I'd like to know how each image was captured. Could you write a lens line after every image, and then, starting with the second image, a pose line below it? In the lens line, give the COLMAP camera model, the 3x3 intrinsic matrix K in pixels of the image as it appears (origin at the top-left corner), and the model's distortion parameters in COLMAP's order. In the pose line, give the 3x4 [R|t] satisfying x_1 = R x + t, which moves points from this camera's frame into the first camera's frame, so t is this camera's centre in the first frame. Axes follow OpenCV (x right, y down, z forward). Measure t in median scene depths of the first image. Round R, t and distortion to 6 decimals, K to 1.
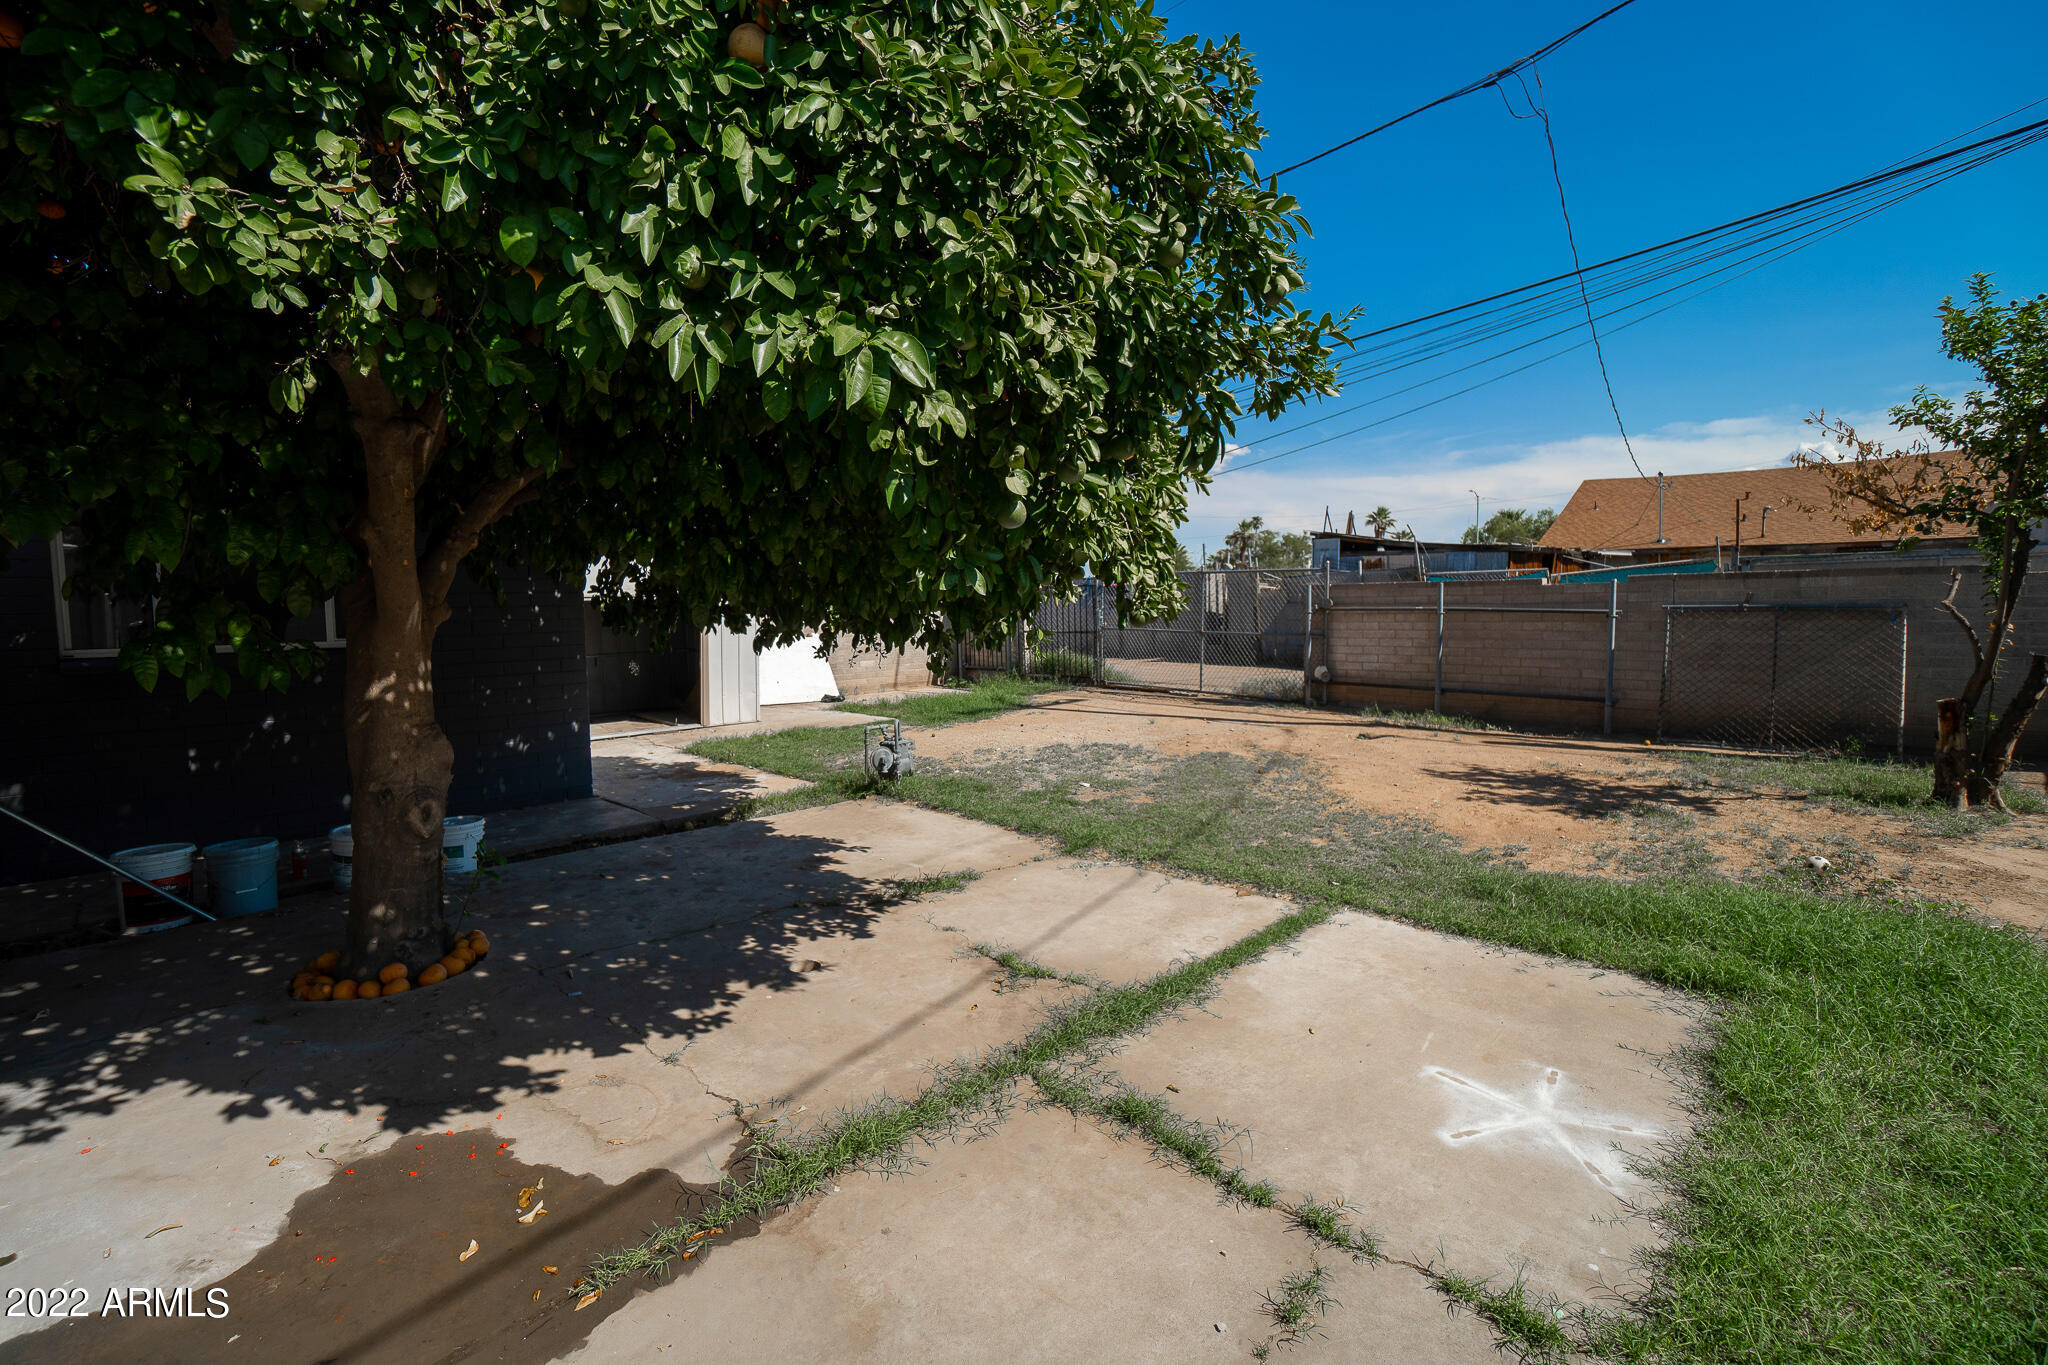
lens RADIAL K [[899.8, 0, 1012.9], [0, 899.8, 661.1], [0, 0, 1]] dist [-0.067996, 0.024452]
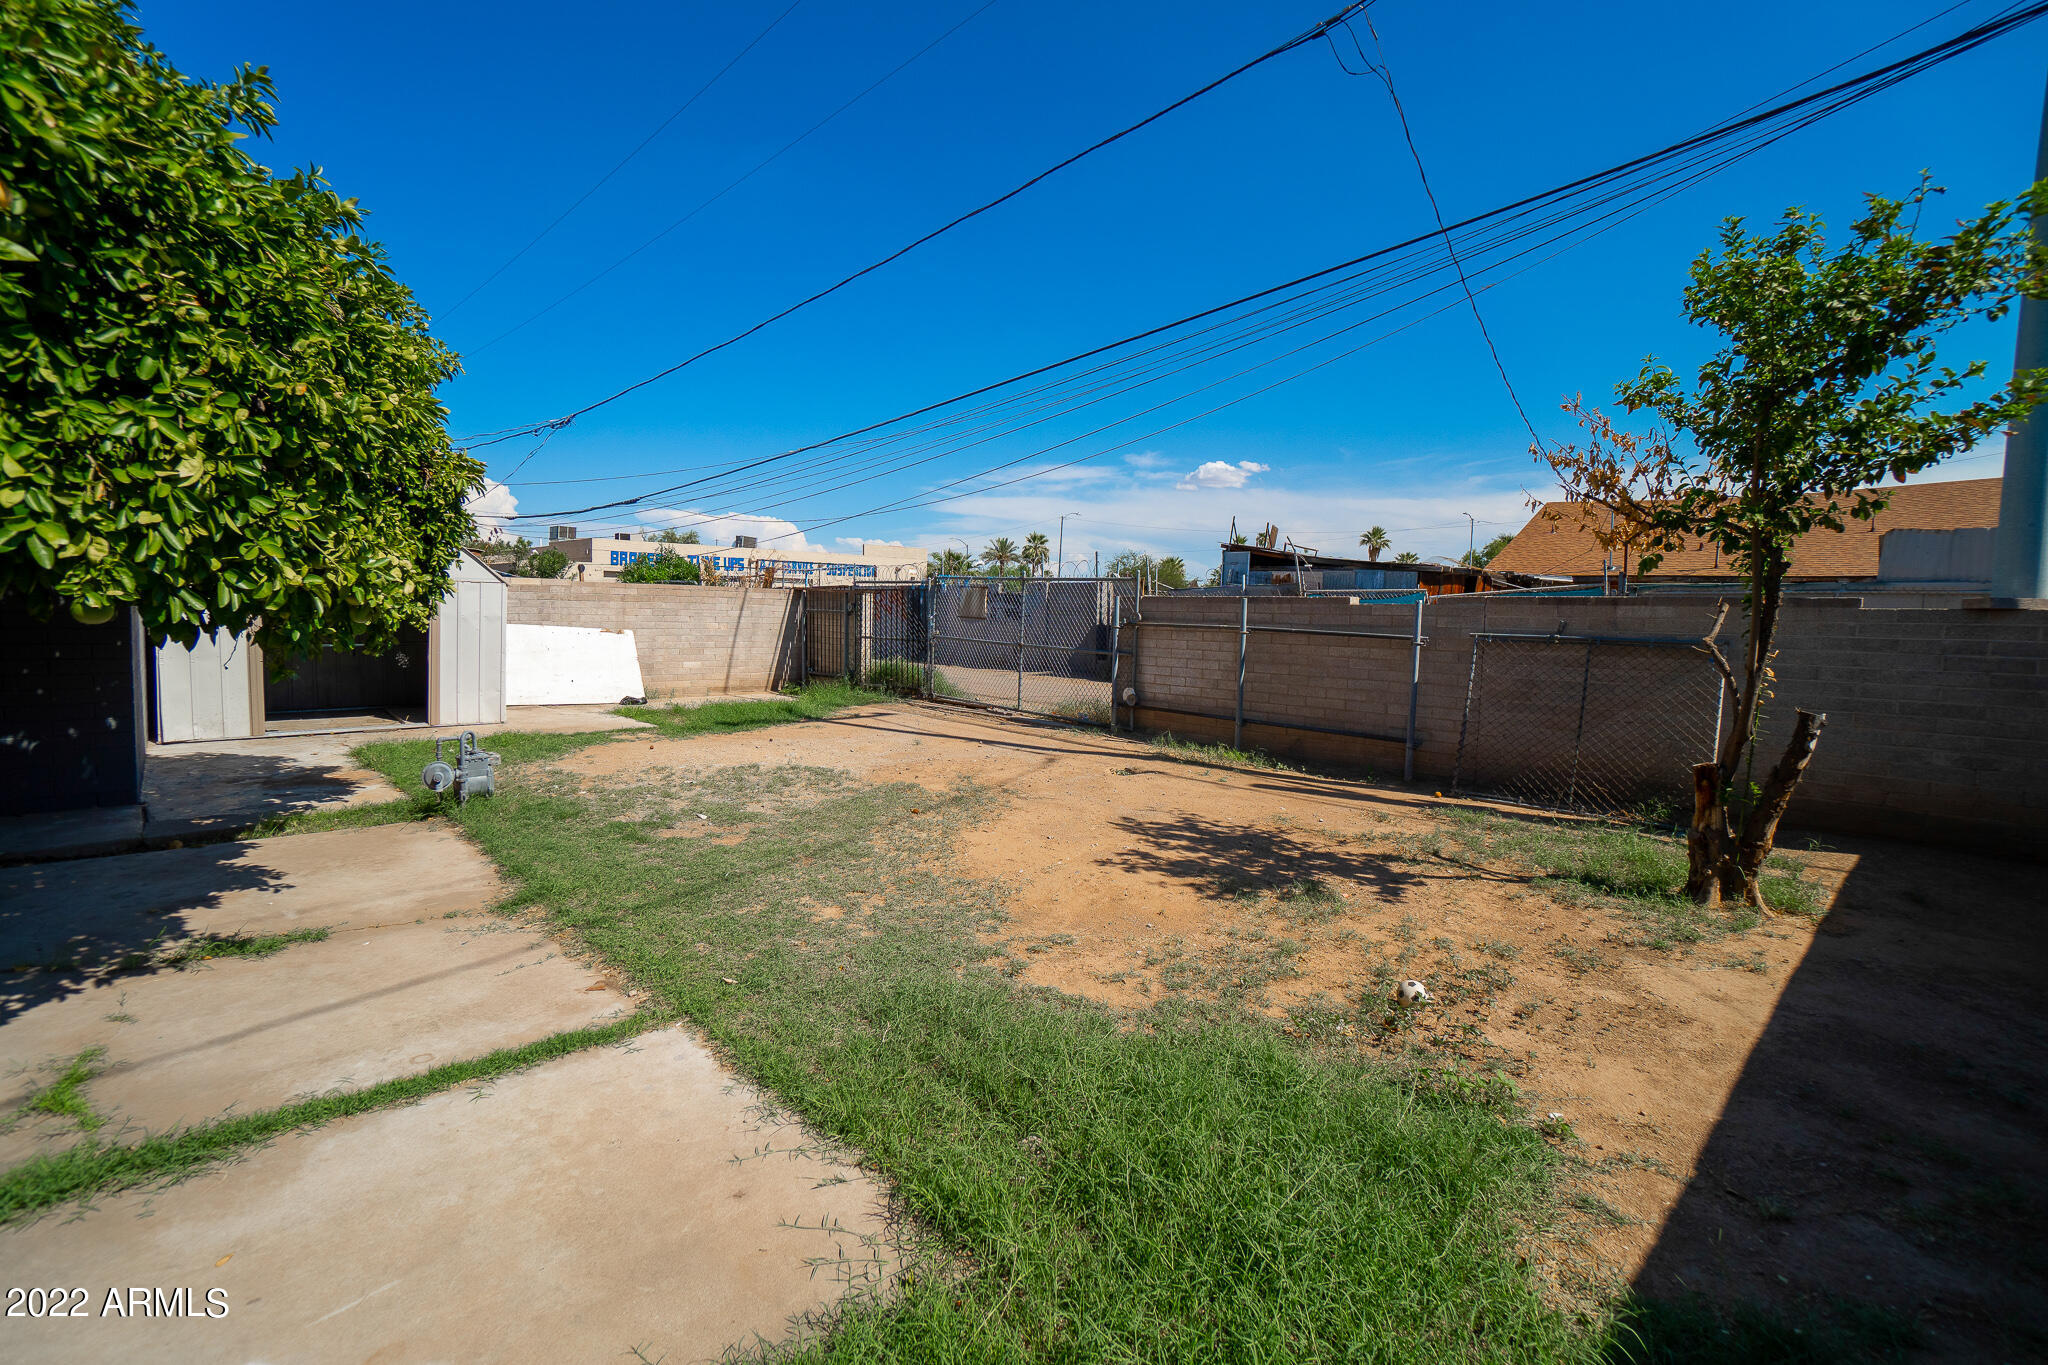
lens RADIAL K [[899.8, 0, 1012.9], [0, 899.8, 661.1], [0, 0, 1]] dist [-0.067996, 0.024452]
pose [[0.999097, 0.039993, -0.014315, 0.318226], [-0.040112, 0.999162, -0.008154, -0.011743], [0.013977, 0.008721, 0.999864, 0.134640]]
